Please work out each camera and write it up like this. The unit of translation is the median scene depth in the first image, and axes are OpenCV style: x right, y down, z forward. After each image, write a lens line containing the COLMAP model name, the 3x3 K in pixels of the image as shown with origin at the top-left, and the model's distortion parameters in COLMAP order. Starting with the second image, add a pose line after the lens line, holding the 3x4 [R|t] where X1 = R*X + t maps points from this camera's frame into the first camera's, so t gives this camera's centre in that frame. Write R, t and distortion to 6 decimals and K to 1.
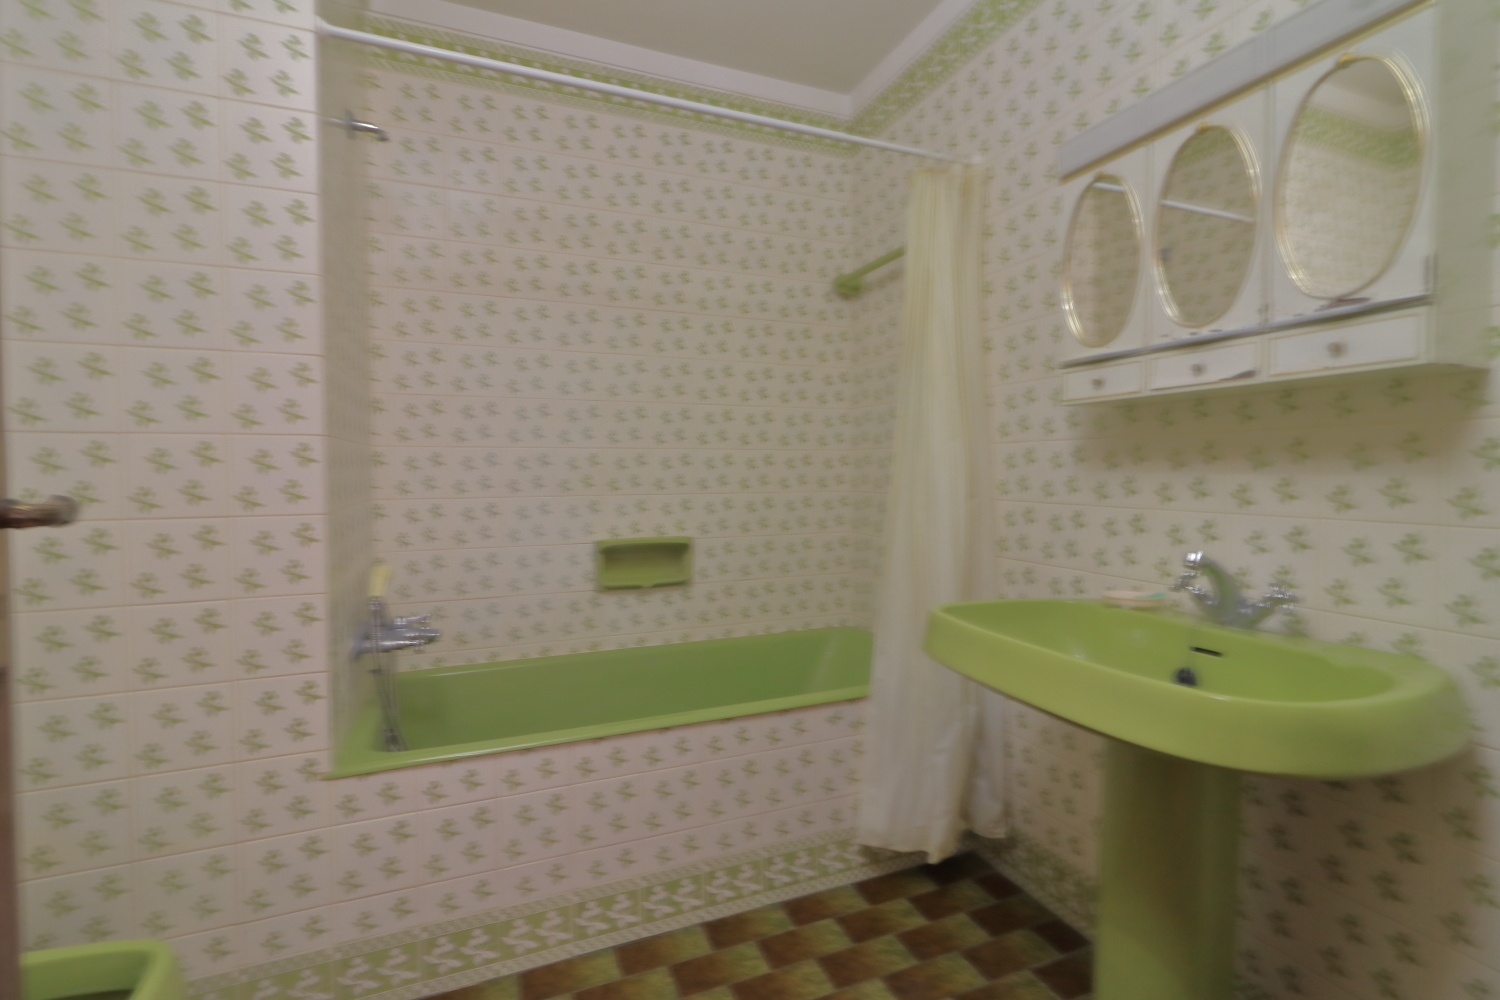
lens RADIAL K [[683.1, 0, 753.1], [0, 683.1, 482.1], [0, 0, 1]] dist [-0.008352, -0.000372]
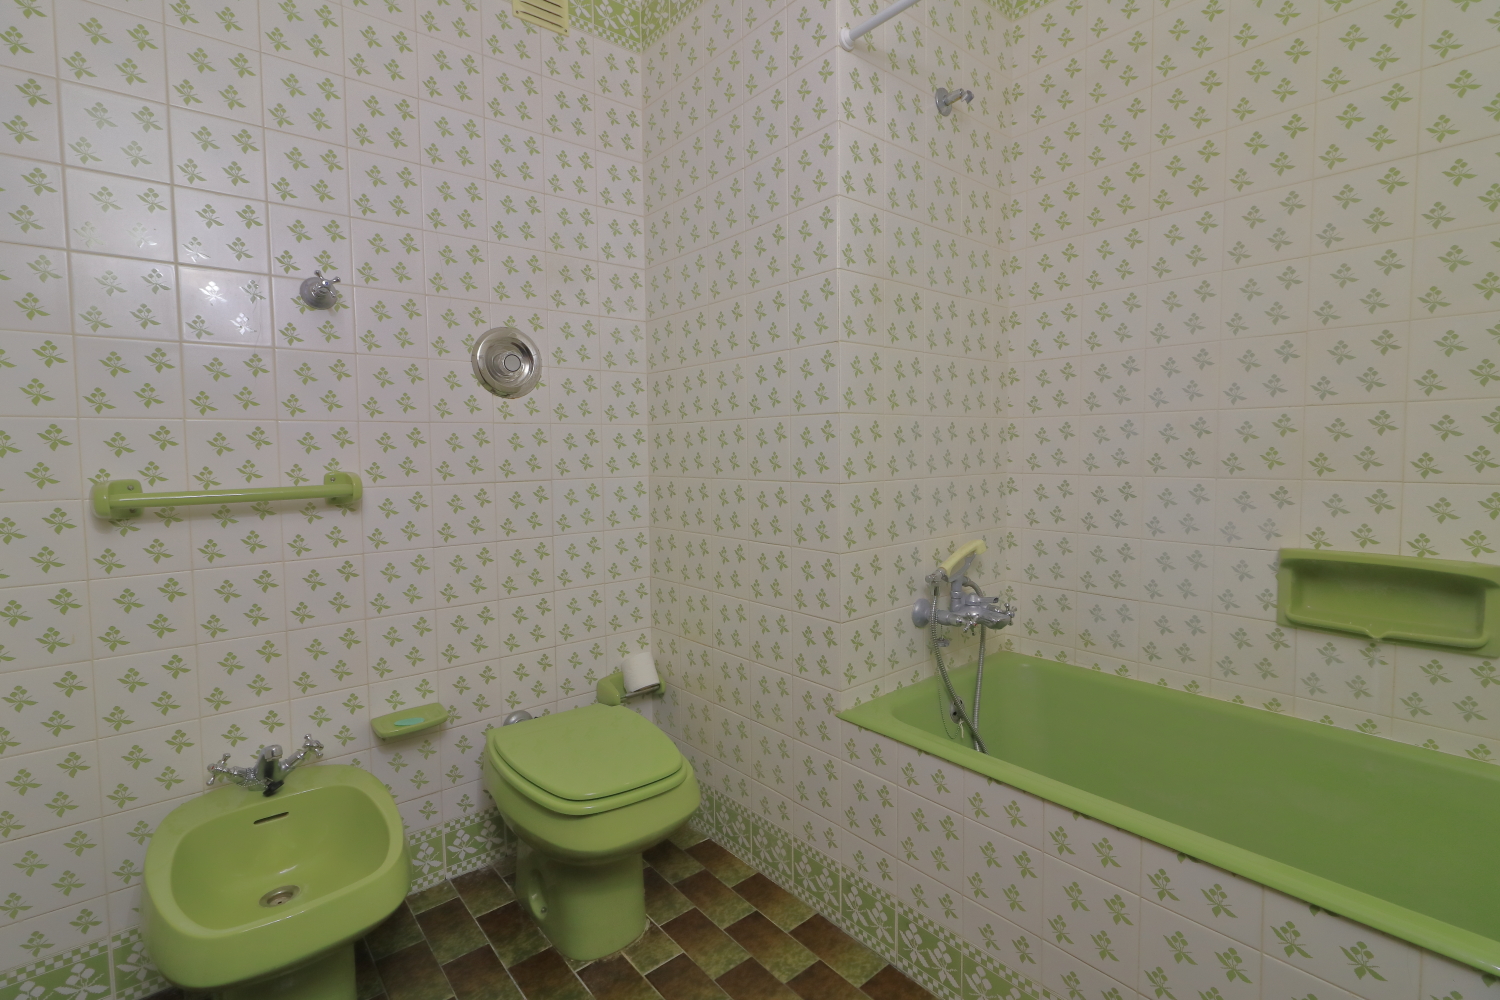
lens RADIAL K [[683.1, 0, 753.1], [0, 683.1, 482.1], [0, 0, 1]] dist [-0.008352, -0.000372]
pose [[0.298148, 0.046853, -0.953369, 0.246400], [-0.008854, 0.998887, 0.046321, -0.003329], [0.954478, -0.005369, 0.298232, 0.327113]]
